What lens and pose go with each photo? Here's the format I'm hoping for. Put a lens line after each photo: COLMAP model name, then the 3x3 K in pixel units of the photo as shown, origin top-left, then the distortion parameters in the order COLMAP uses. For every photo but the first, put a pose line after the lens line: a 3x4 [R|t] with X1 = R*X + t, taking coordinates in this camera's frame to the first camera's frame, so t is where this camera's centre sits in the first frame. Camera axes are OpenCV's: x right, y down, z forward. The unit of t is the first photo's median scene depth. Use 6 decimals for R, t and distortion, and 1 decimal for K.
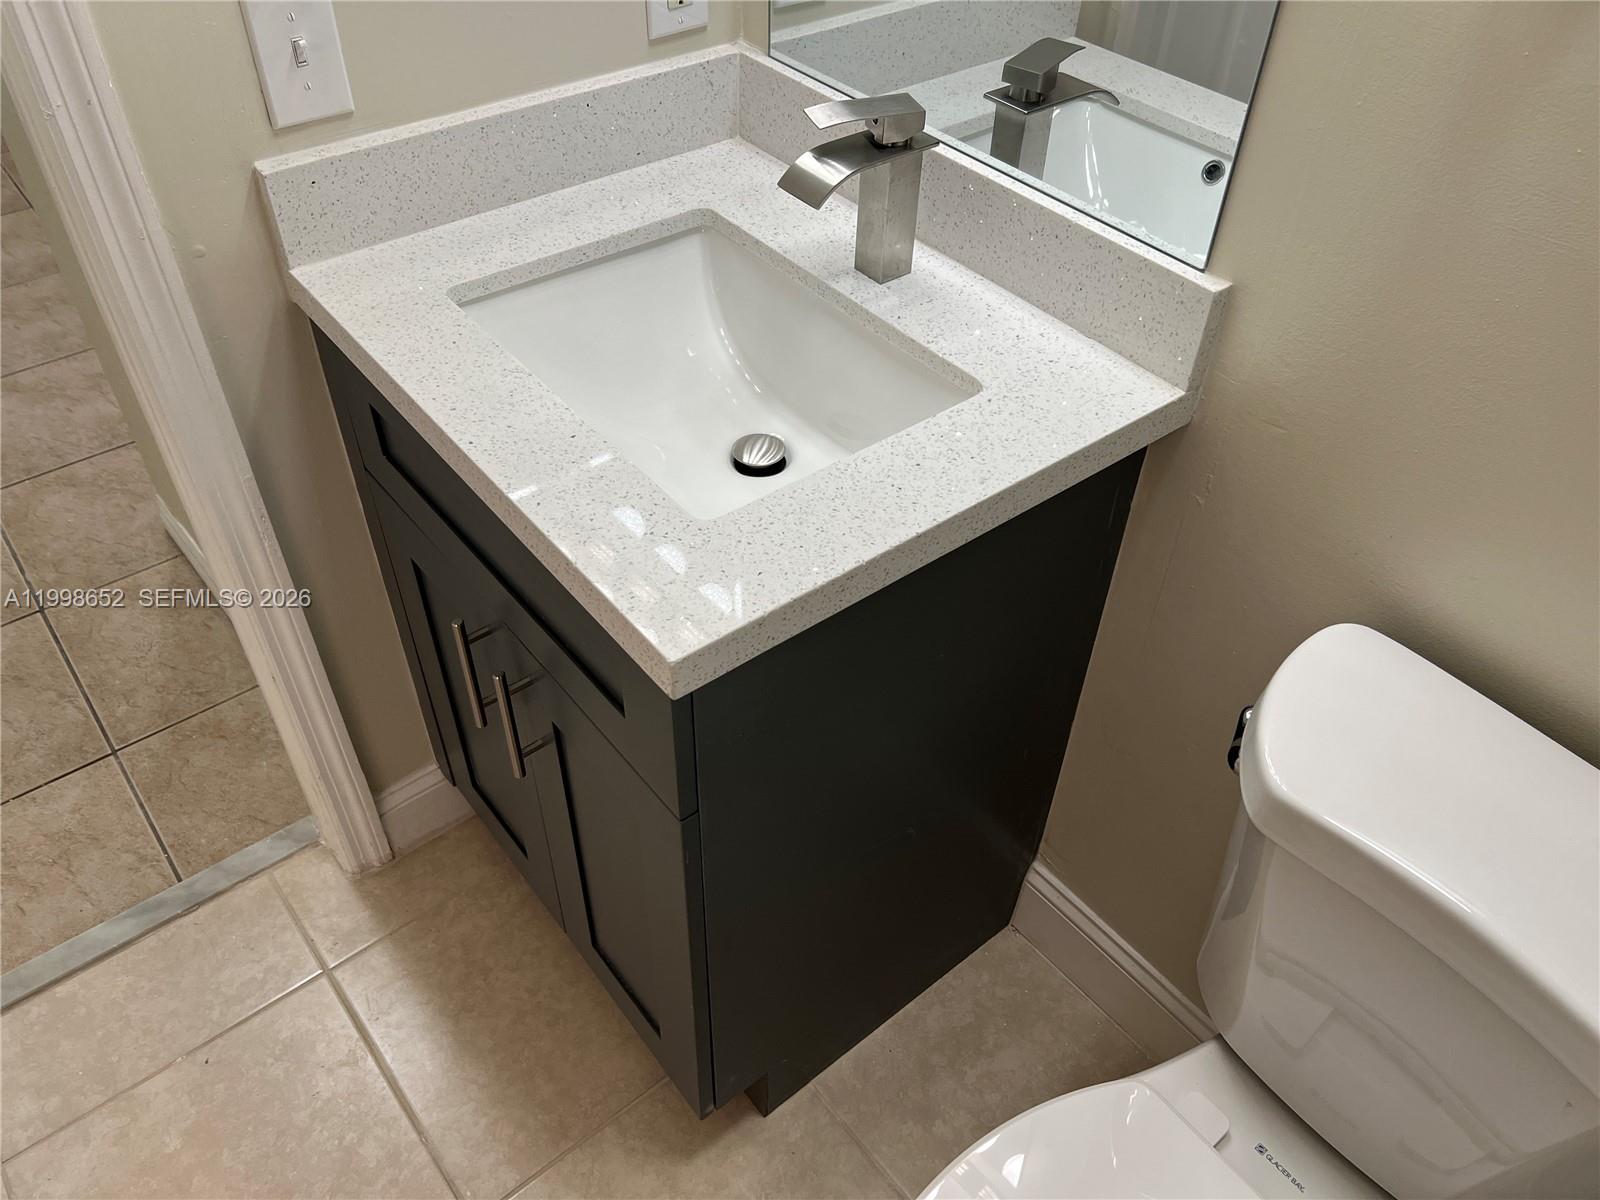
lens RADIAL K [[1218.2, 0, 804.8], [0, 1218.2, 597.4], [0, 0, 1]] dist [0.037583, -0.035104]
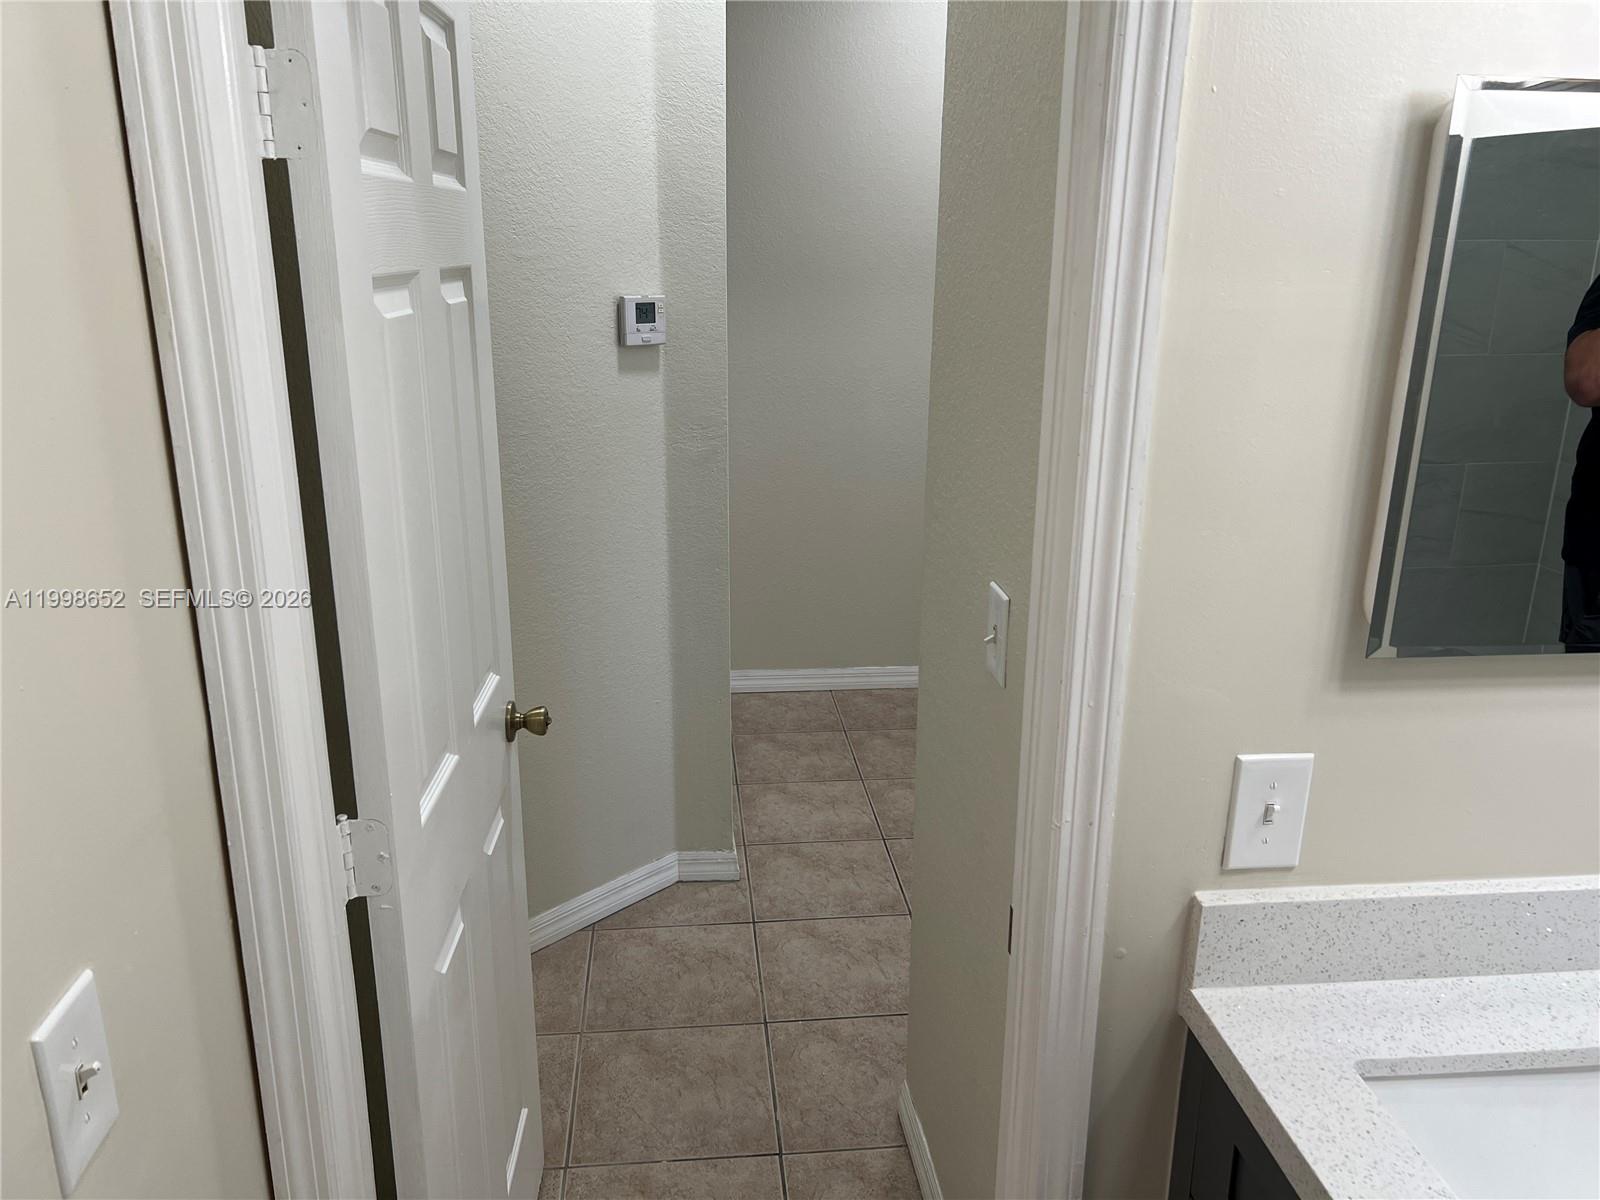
lens RADIAL K [[1218.2, 0, 794.6], [0, 1218.2, 607.1], [0, 0, 1]] dist [0.037583, -0.035104]
pose [[0.834926, 0.141915, -0.531751, -0.180811], [-0.368826, 0.861402, -0.349218, -0.054426], [0.408492, 0.487695, 0.771549, -0.093771]]
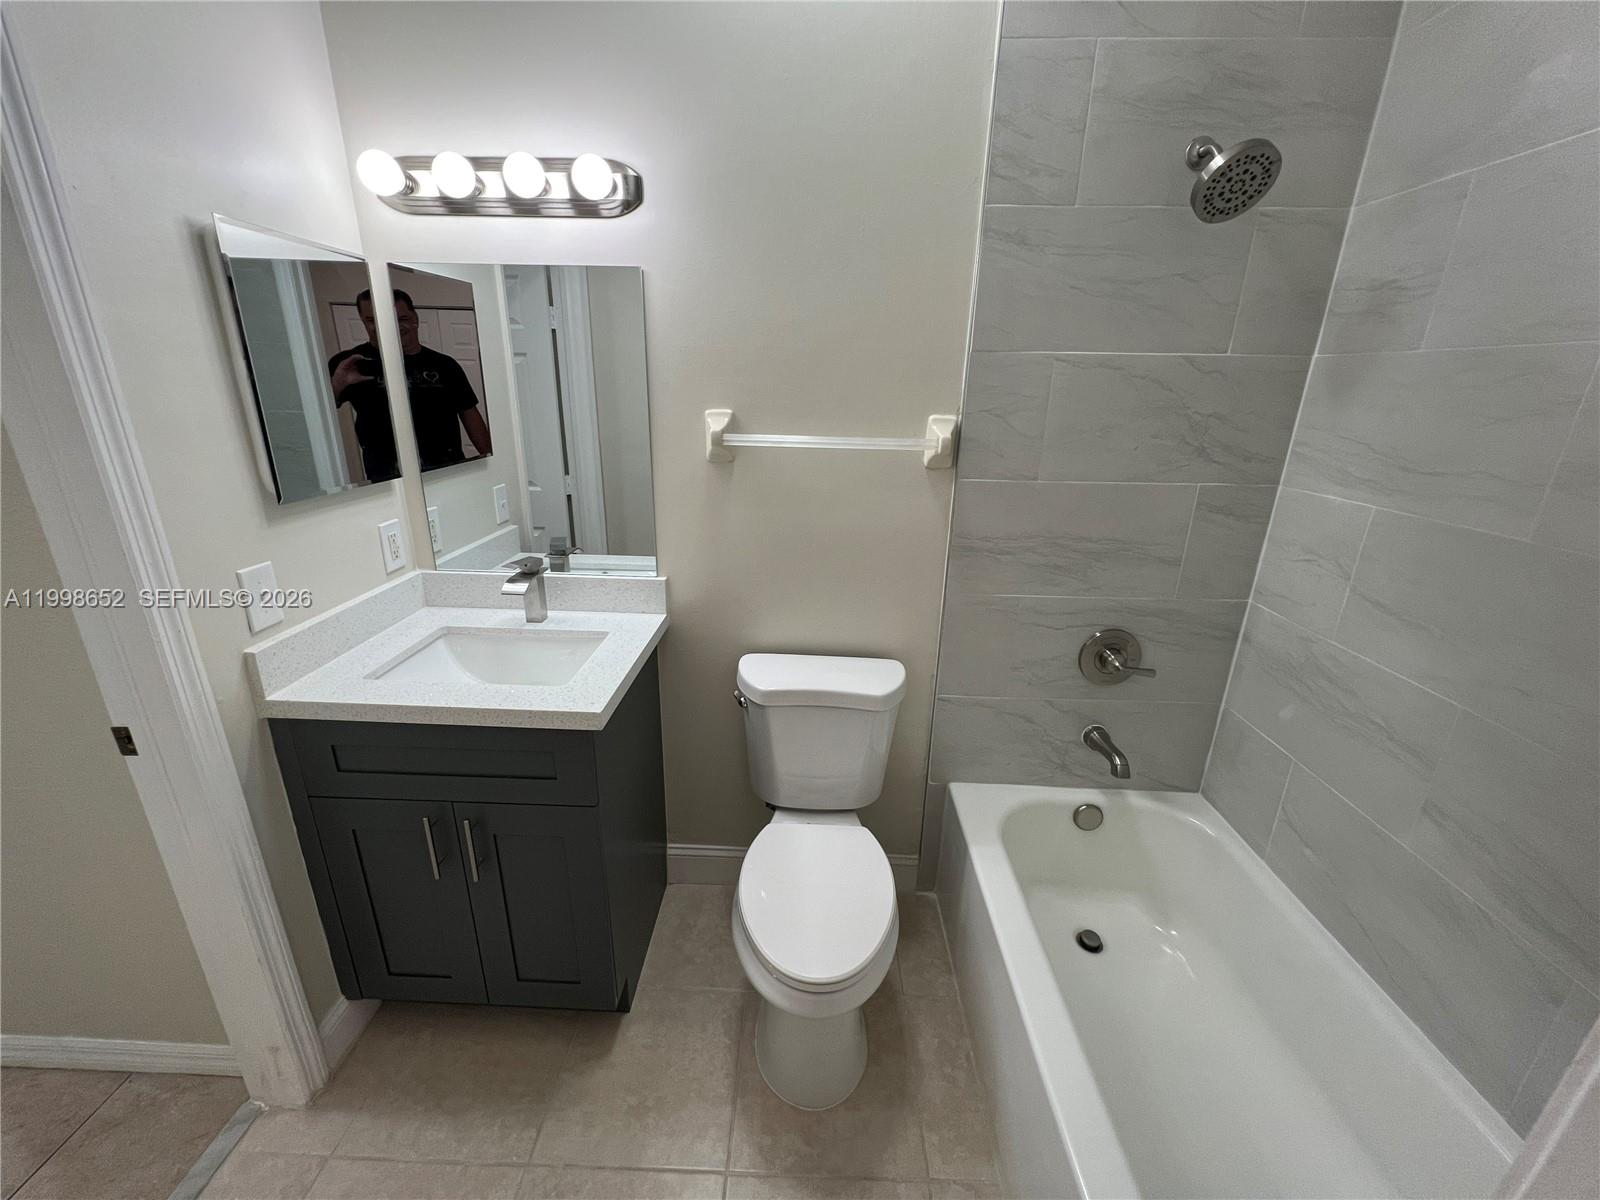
lens RADIAL K [[643.8, 0, 797.7], [0, 643.8, 599.5], [0, 0, 1]] dist [-0.002412, 0.000502]
pose [[0.649784, -0.254005, 0.716423, -0.528429], [0.517579, 0.838111, -0.172286, 0.211832], [-0.556680, 0.482754, 0.676059, -0.251144]]
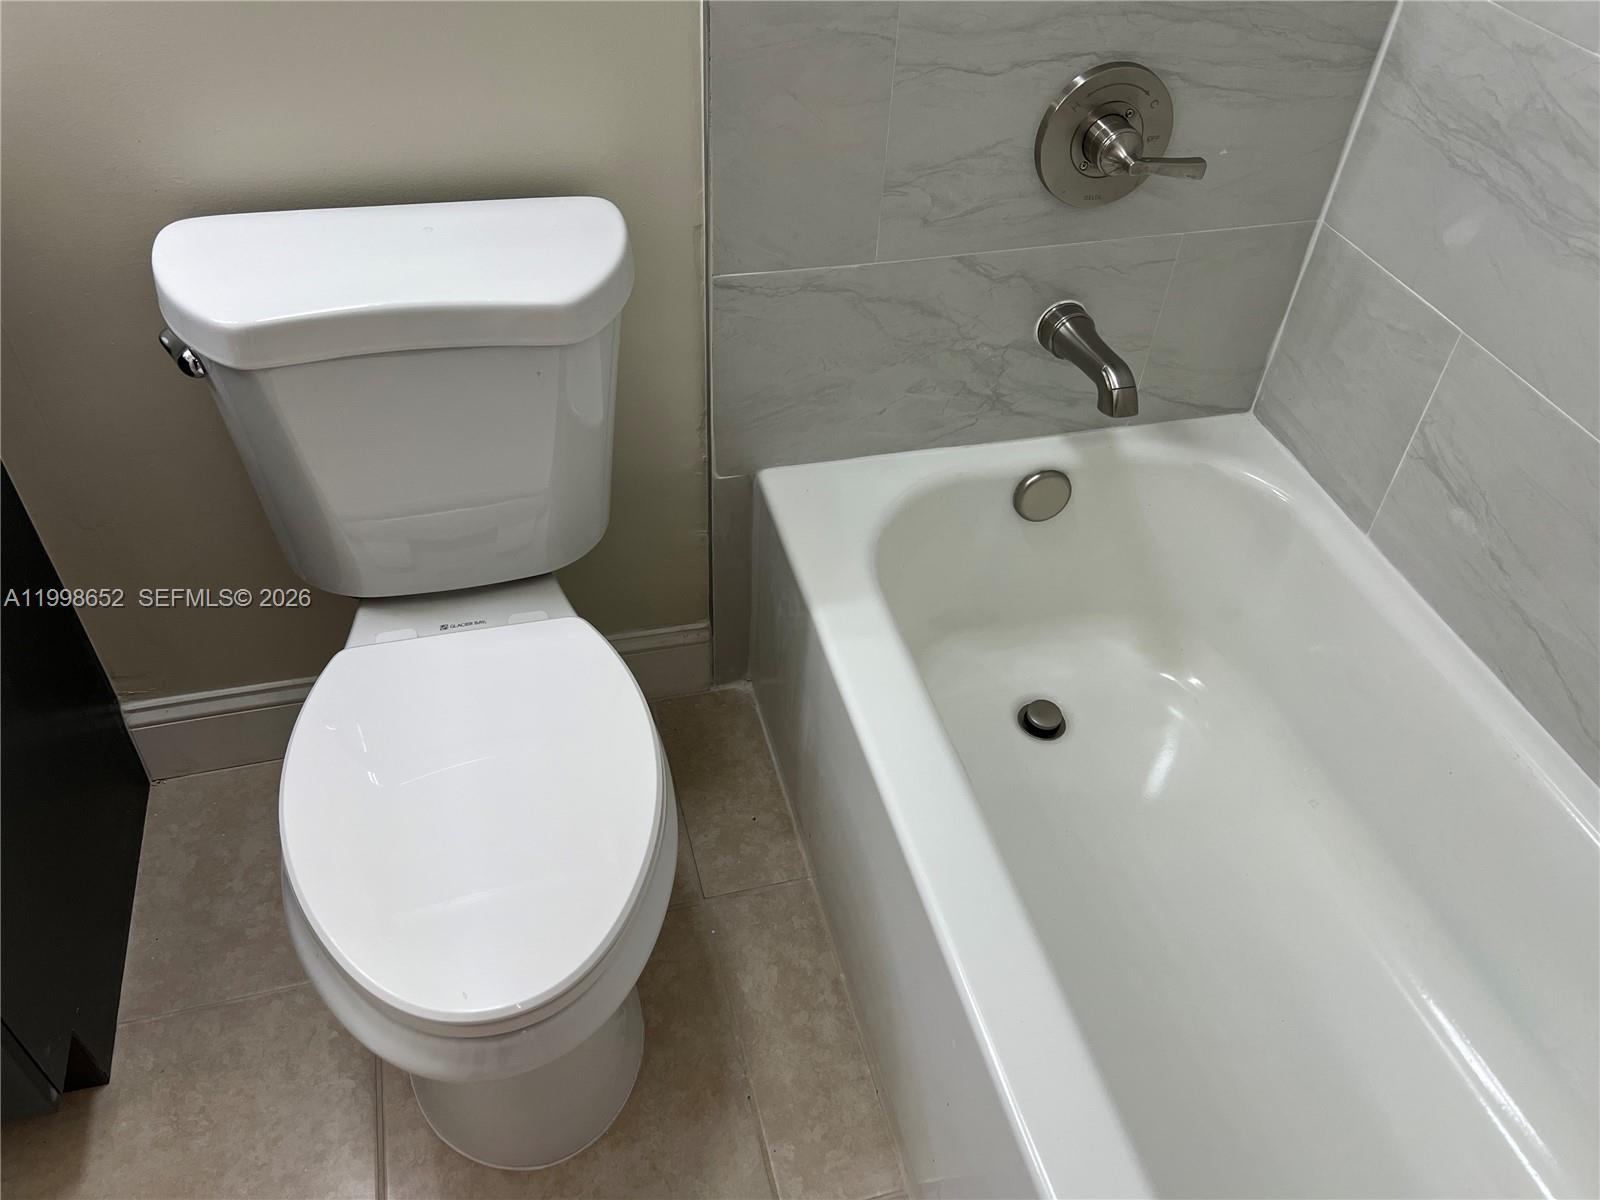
lens RADIAL K [[1218.2, 0, 796.6], [0, 1218.2, 600.3], [0, 0, 1]] dist [0.037583, -0.035104]
pose [[0.405854, -0.629311, 0.662760, -0.244527], [0.599652, 0.730613, 0.326530, 0.203221], [-0.689710, 0.264901, 0.673890, -0.074599]]
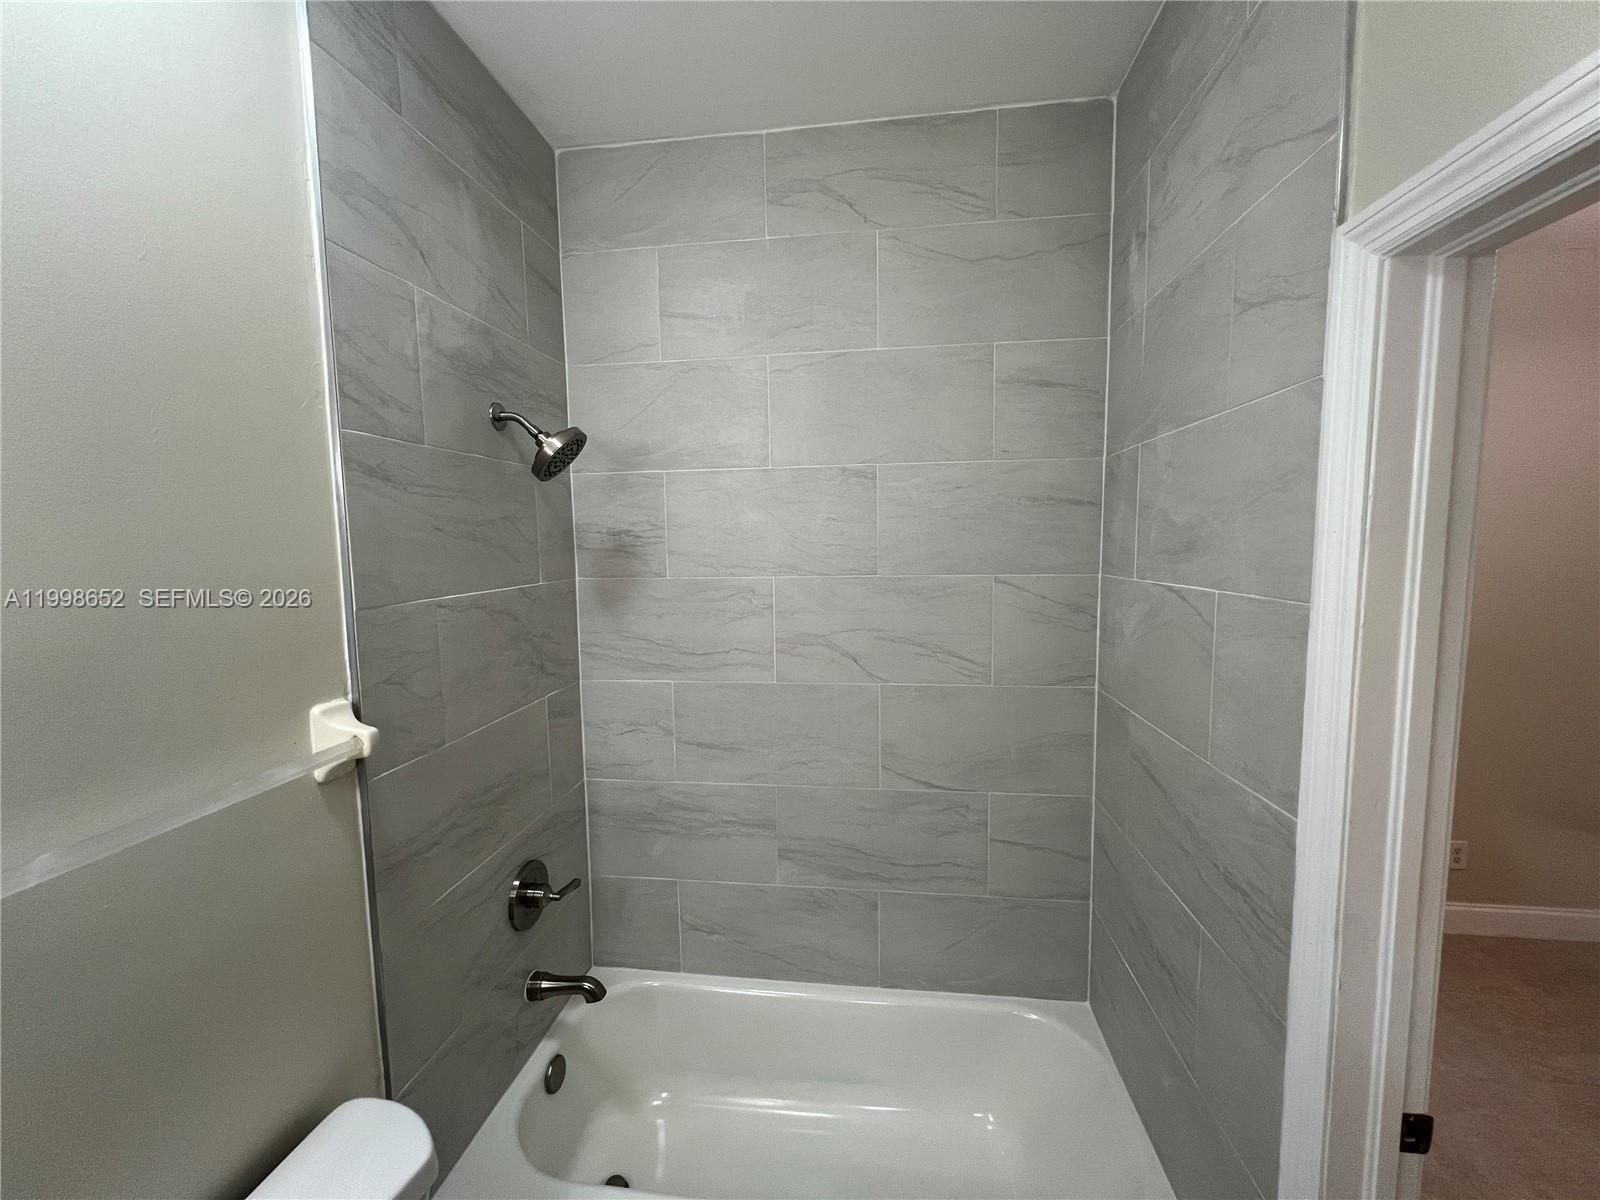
lens RADIAL K [[643.8, 0, 797.7], [0, 643.8, 598.6], [0, 0, 1]] dist [-0.002412, 0.000502]
pose [[-0.690613, -0.079209, 0.718874, -0.374907], [0.494515, 0.673595, 0.549294, -0.401612], [-0.527739, 0.734844, -0.426024, 0.196149]]
